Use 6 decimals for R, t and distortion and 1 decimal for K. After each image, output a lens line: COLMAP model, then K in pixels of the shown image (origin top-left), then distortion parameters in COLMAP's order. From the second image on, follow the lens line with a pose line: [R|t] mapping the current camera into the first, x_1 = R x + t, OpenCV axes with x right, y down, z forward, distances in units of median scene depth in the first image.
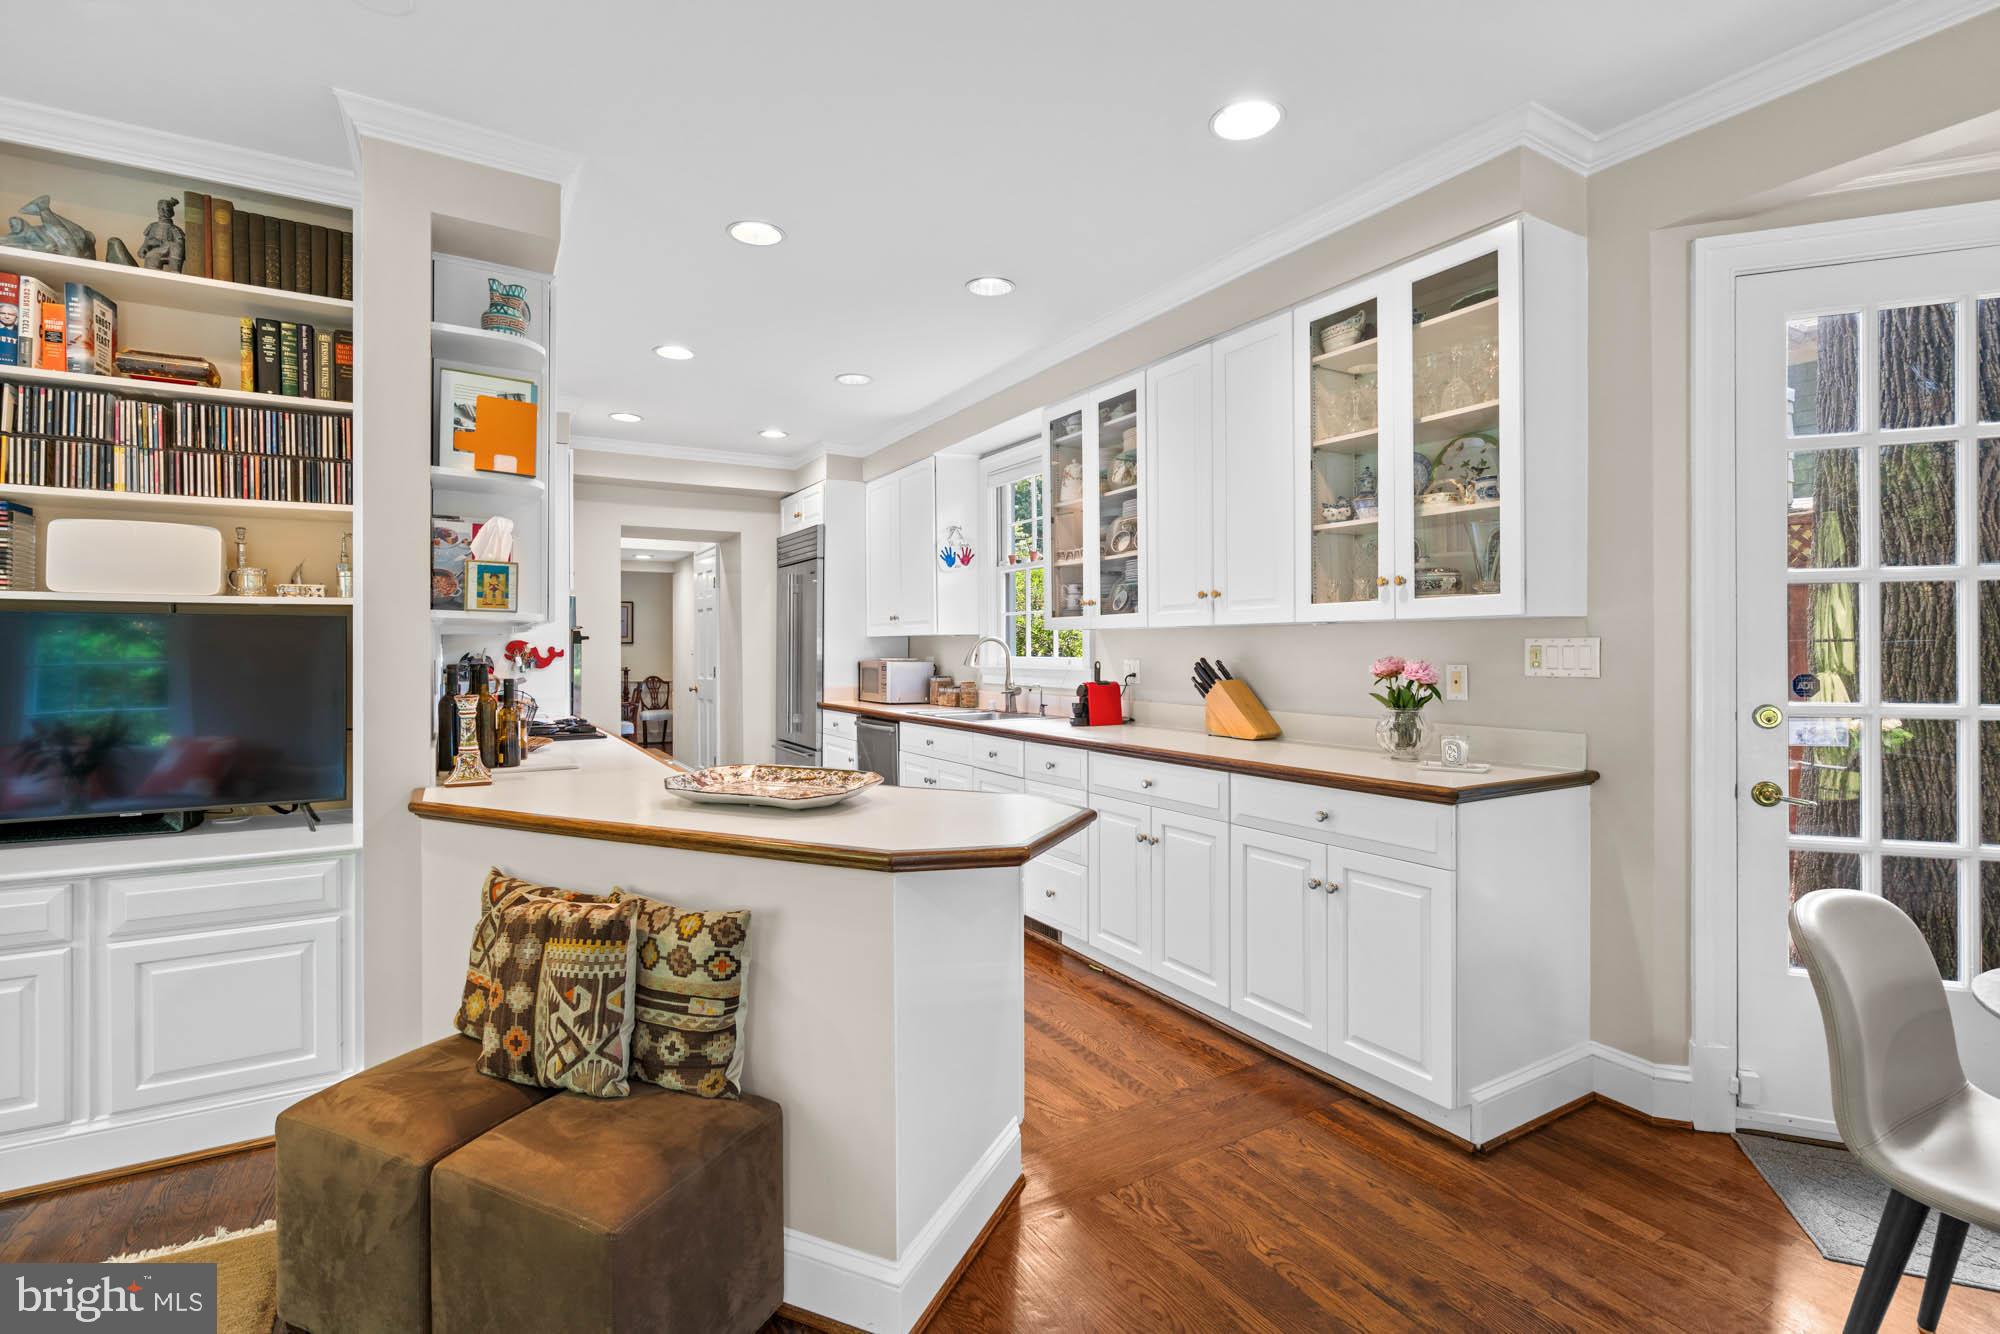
lens RADIAL K [[915.1, 0, 988.6], [0, 915.1, 652.8], [0, 0, 1]] dist [-0.000932, 0.001491]
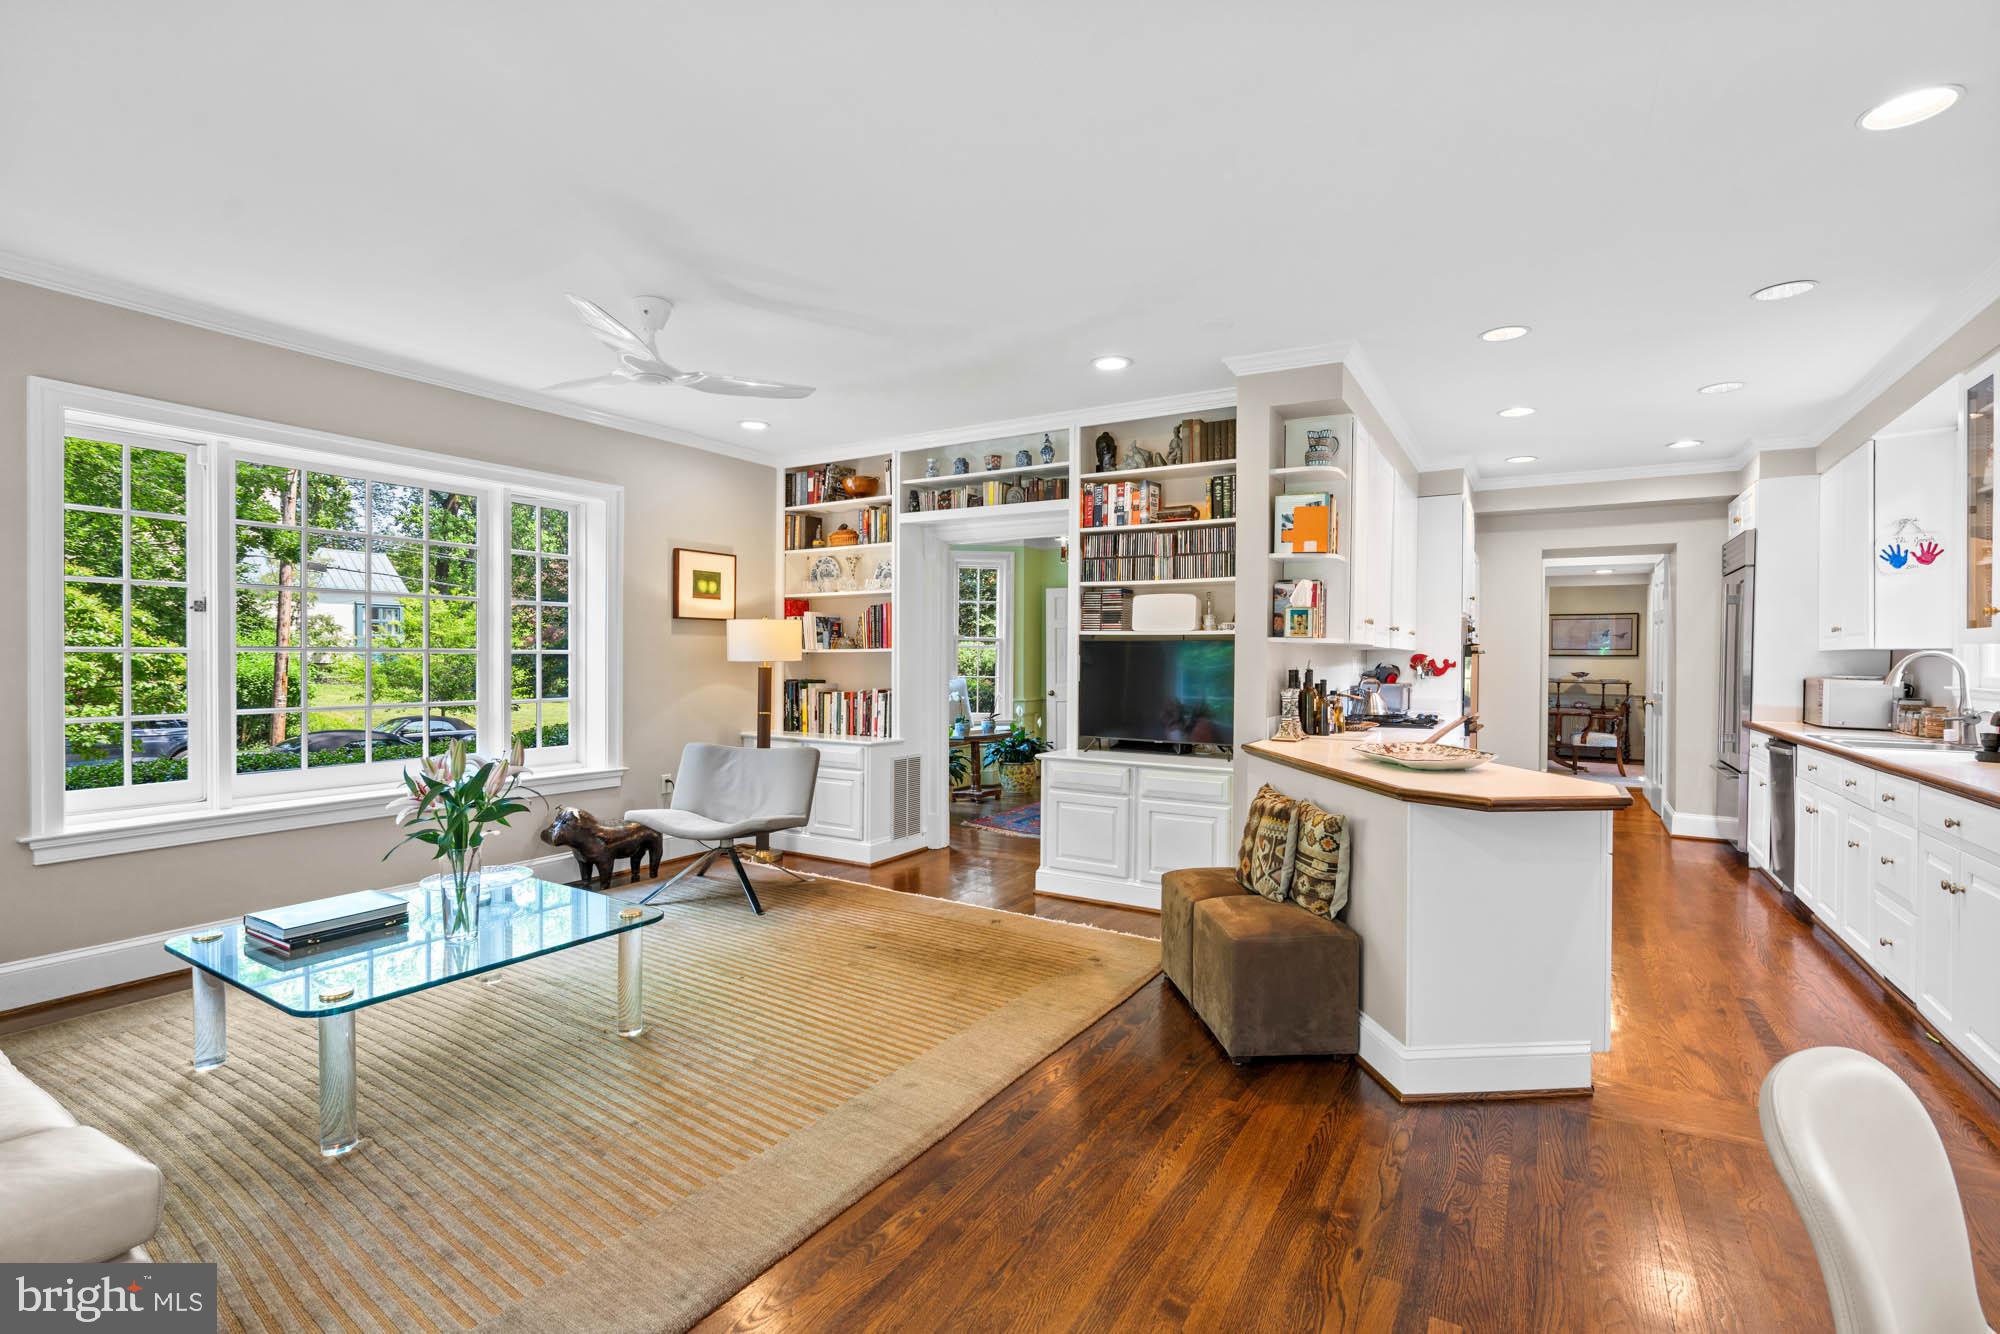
lens RADIAL K [[915.1, 0, 999.3], [0, 915.1, 662.0], [0, 0, 1]] dist [-0.000932, 0.001491]
pose [[0.486639, 0.011616, -0.873526, 0.619505], [-0.013420, 0.999893, 0.005820, -0.003468], [0.873500, 0.008891, 0.486743, -0.266282]]
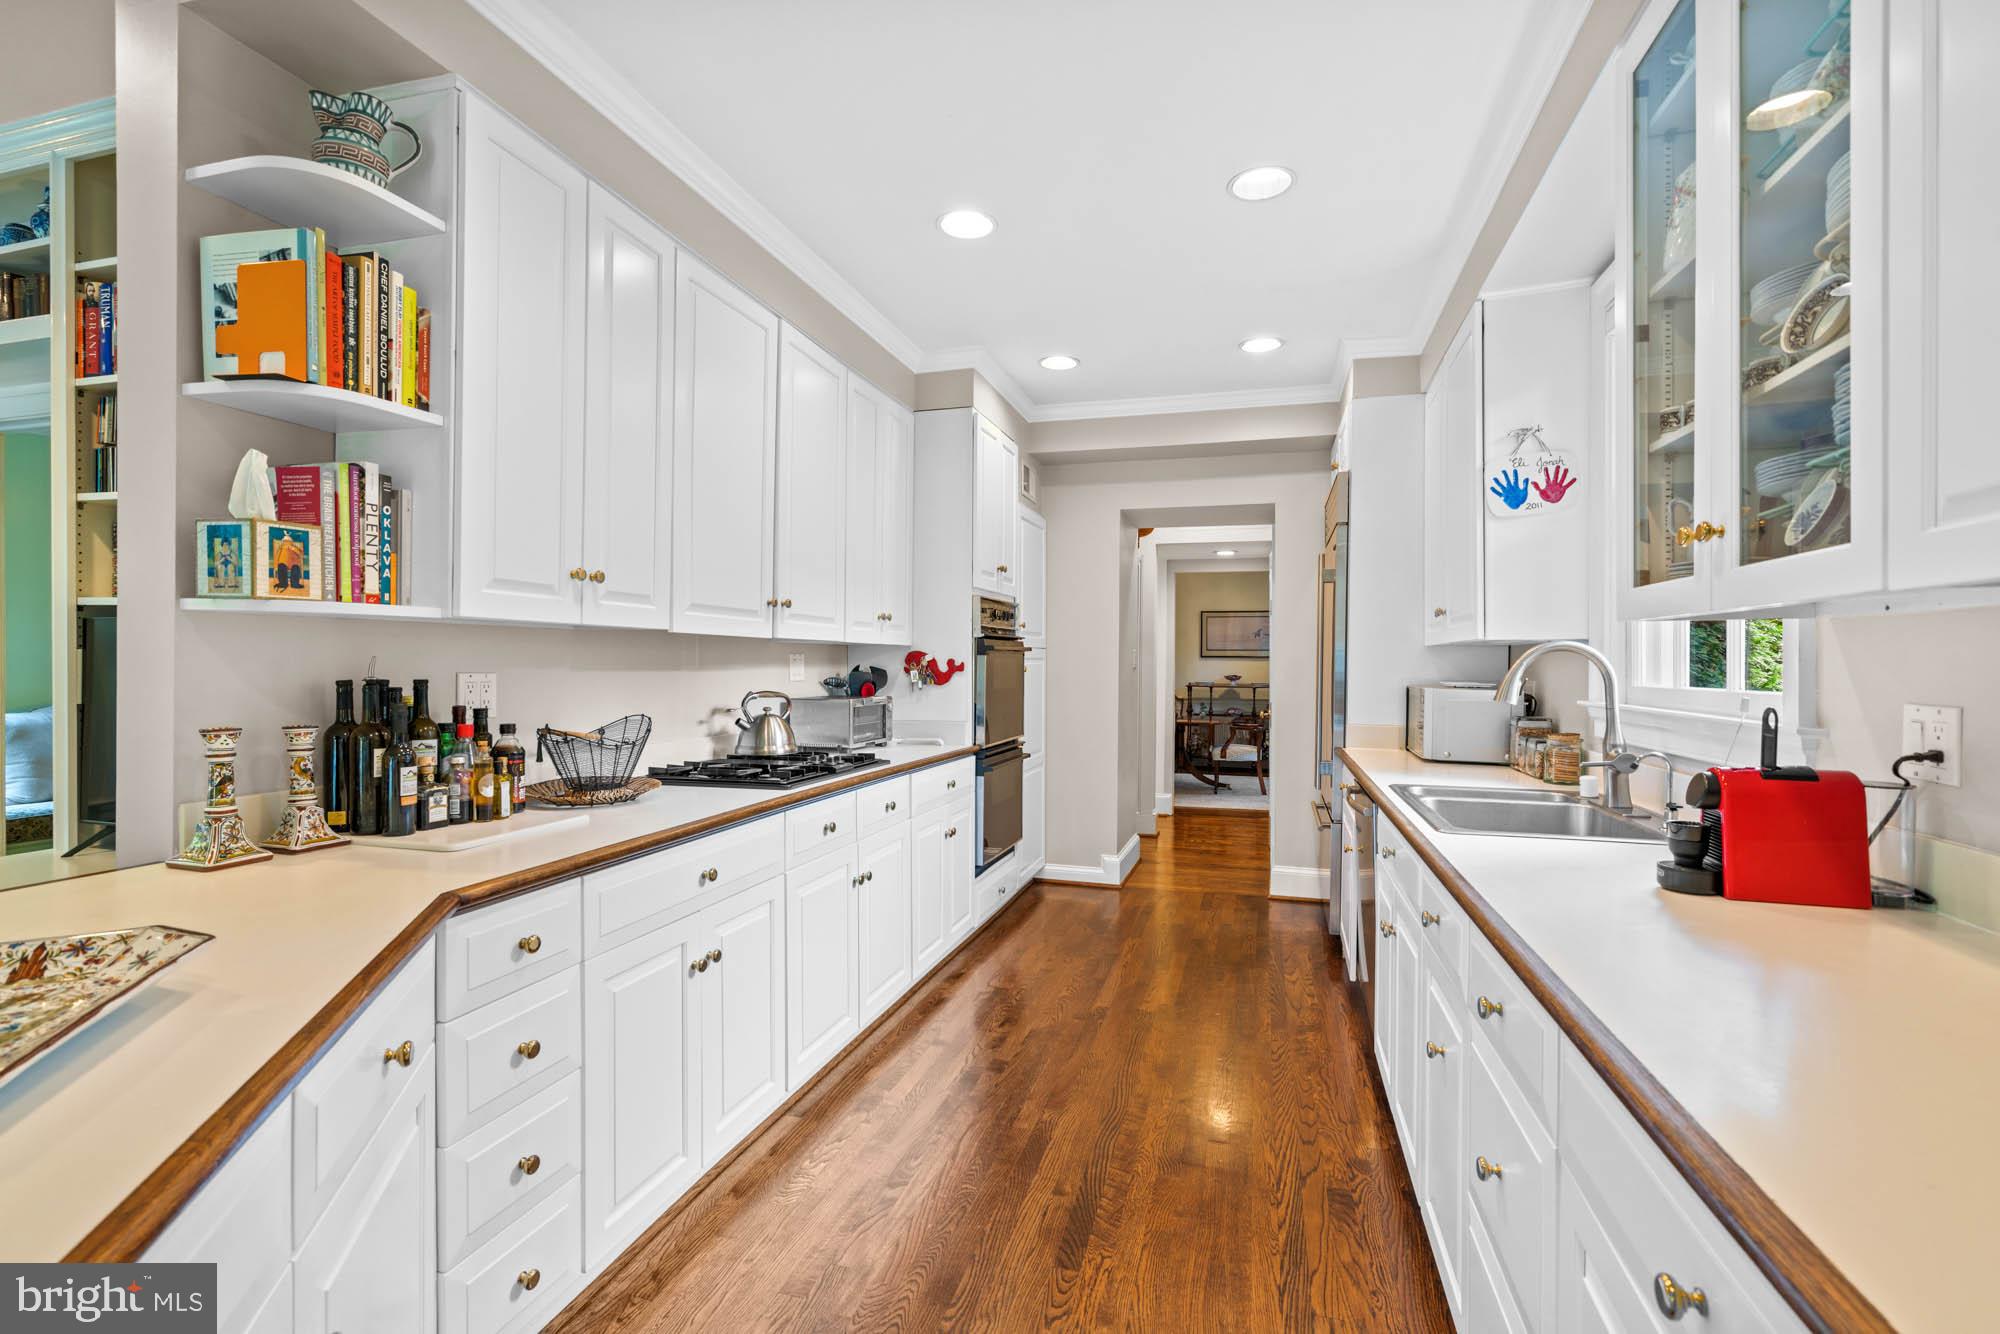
lens RADIAL K [[915.1, 0, 992.7], [0, 915.1, 664.4], [0, 0, 1]] dist [-0.000932, 0.001491]
pose [[0.689349, 0.009706, -0.724365, 0.275355], [-0.012339, 0.999922, 0.001656, -0.006738], [0.724325, 0.007797, 0.689415, 0.923061]]
